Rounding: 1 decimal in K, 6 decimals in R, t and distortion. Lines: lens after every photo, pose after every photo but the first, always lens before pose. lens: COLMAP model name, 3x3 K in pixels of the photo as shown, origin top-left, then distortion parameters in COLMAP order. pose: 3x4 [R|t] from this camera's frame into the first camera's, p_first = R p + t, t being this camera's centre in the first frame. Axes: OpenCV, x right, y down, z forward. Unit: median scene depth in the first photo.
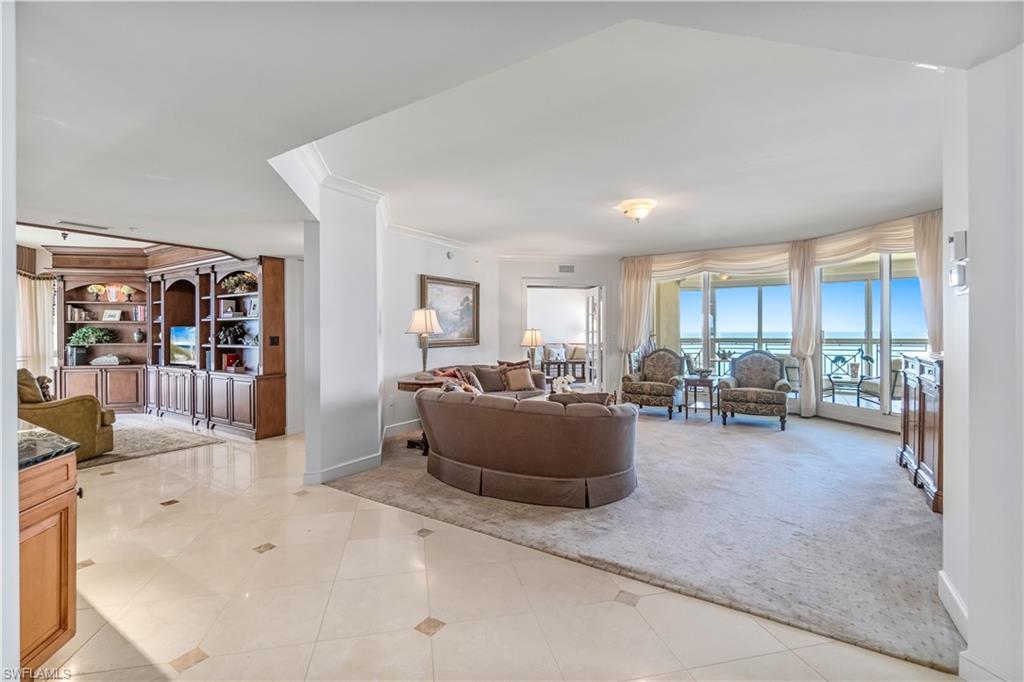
lens RADIAL K [[446.6, 0, 506.4], [0, 446.6, 338.3], [0, 0, 1]] dist [-0.001950, -0.000134]
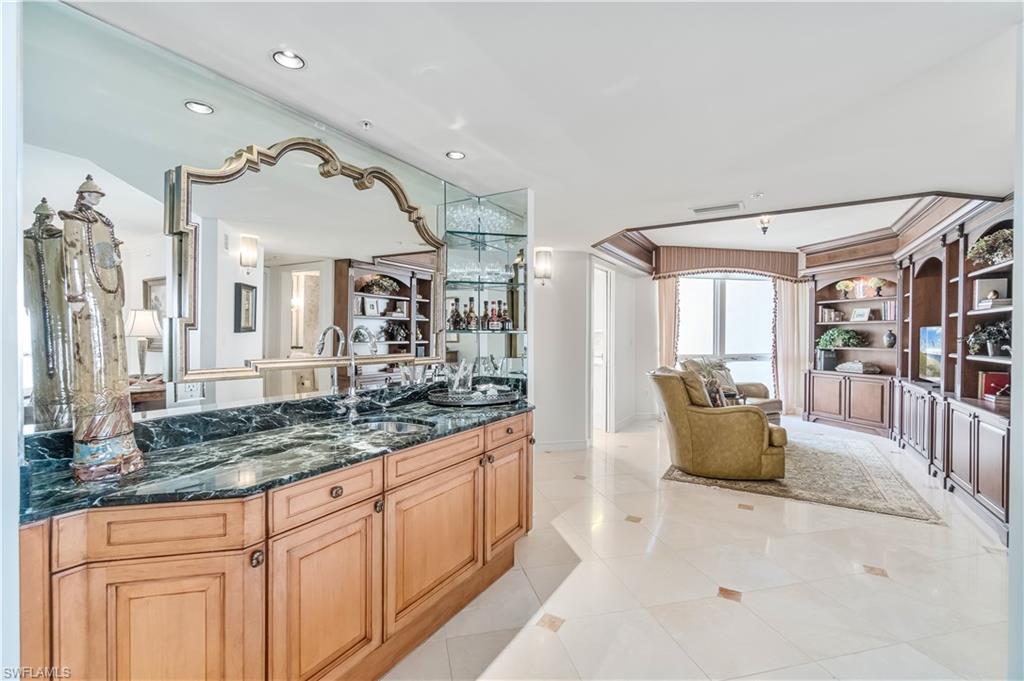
lens RADIAL K [[446.6, 0, 506.4], [0, 446.6, 337.8], [0, 0, 1]] dist [-0.001950, -0.000134]
pose [[0.027530, 0.008286, -0.999587, -0.054541], [-0.015705, 0.999846, 0.007856, -0.003431], [0.999498, 0.015482, 0.027656, 0.310807]]
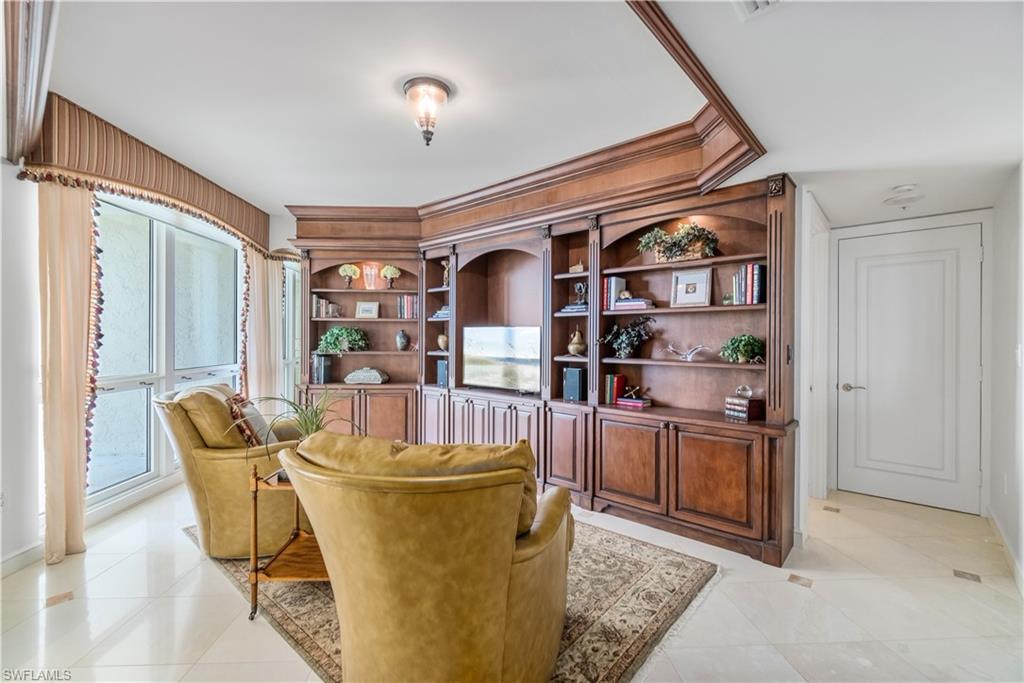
lens RADIAL K [[446.6, 0, 506.4], [0, 446.6, 338.8], [0, 0, 1]] dist [-0.001950, -0.000134]
pose [[0.988175, 0.007729, -0.153132, -0.586244], [-0.009583, 0.999889, -0.011374, -0.001916], [0.153027, 0.012707, 0.988140, 0.371825]]
